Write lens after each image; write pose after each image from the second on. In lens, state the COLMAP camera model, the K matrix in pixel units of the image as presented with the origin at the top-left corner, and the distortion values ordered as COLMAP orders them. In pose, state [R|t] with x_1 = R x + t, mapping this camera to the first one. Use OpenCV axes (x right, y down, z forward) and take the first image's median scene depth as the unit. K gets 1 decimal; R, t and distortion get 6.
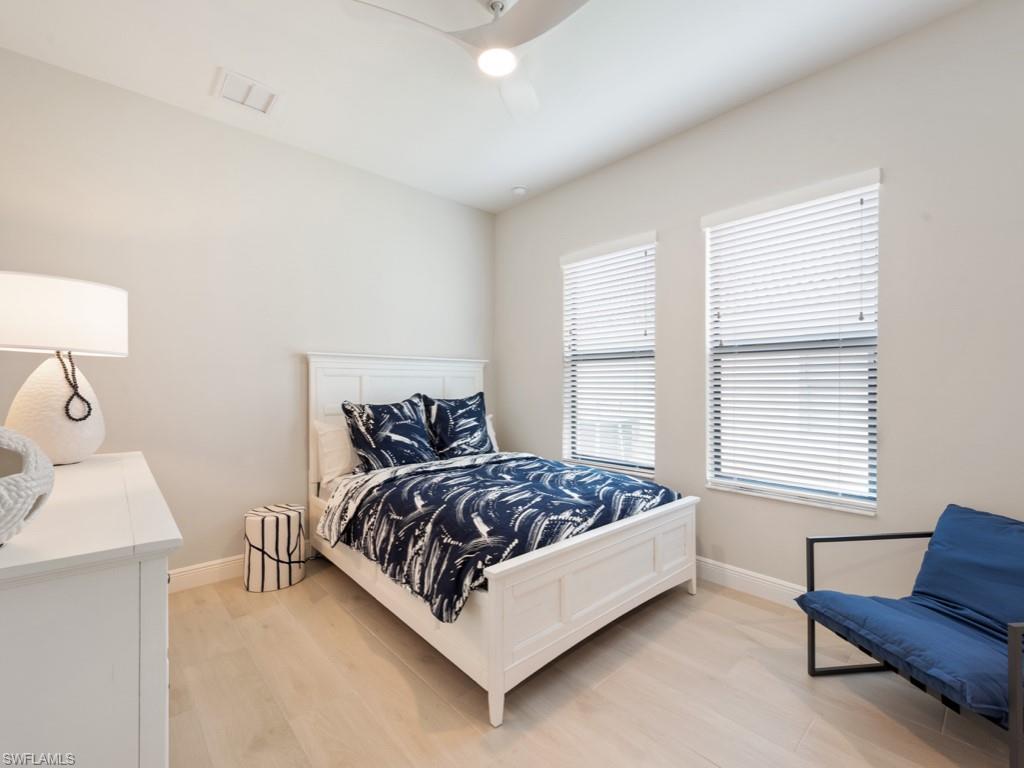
lens RADIAL K [[444.9, 0, 507.9], [0, 444.9, 384.1], [0, 0, 1]] dist [0.008313, -0.000274]
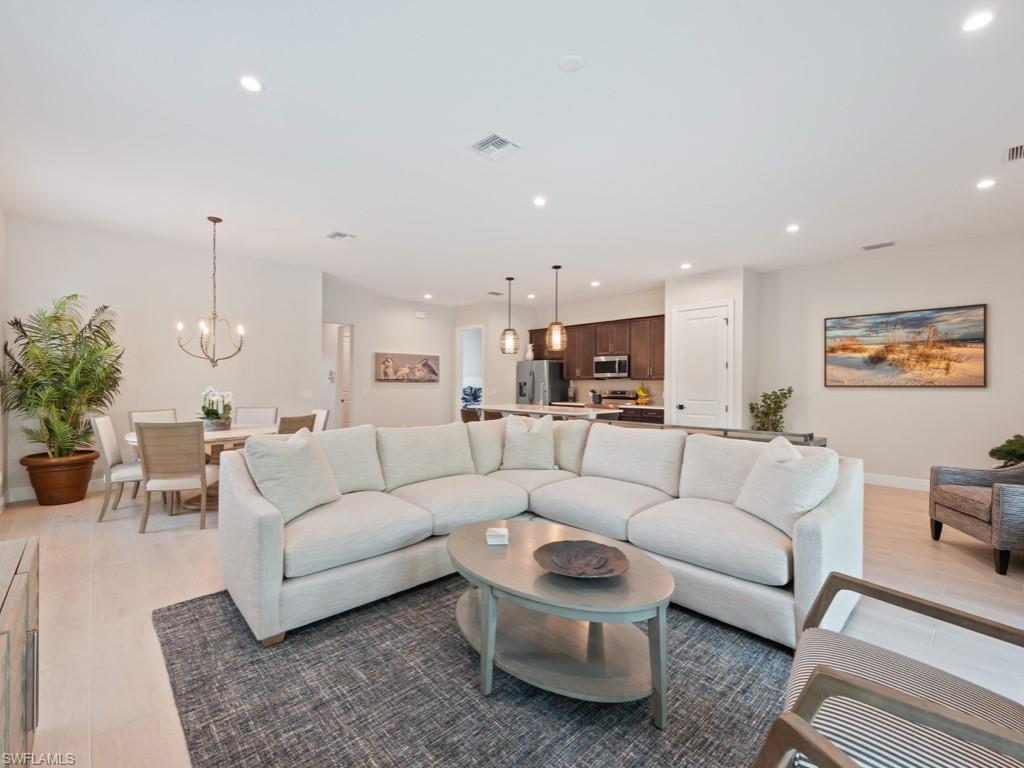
lens RADIAL K [[444.9, 0, 507.9], [0, 444.9, 384.1], [0, 0, 1]] dist [0.008313, -0.000274]
pose [[0.999826, 0.016642, 0.008442, 0.178963], [-0.016760, 0.999760, 0.014089, -0.099675], [-0.008205, -0.014228, 0.999865, -5.334207]]
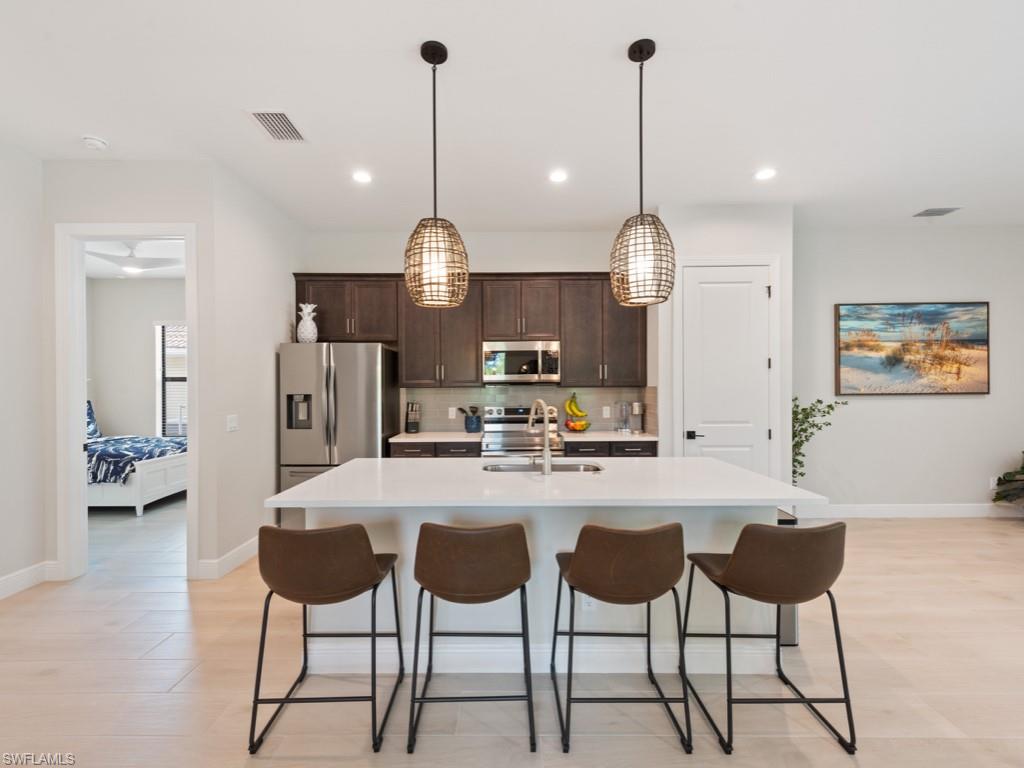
lens RADIAL K [[451.8, 0, 511.9], [0, 451.8, 390.9], [0, 0, 1]] dist [0.010017, -0.000378]
pose [[0.676729, 0.001805, 0.736230, -0.502435], [-0.012554, 0.999880, 0.009088, -0.098817], [-0.736125, -0.015392, 0.676670, -2.445313]]
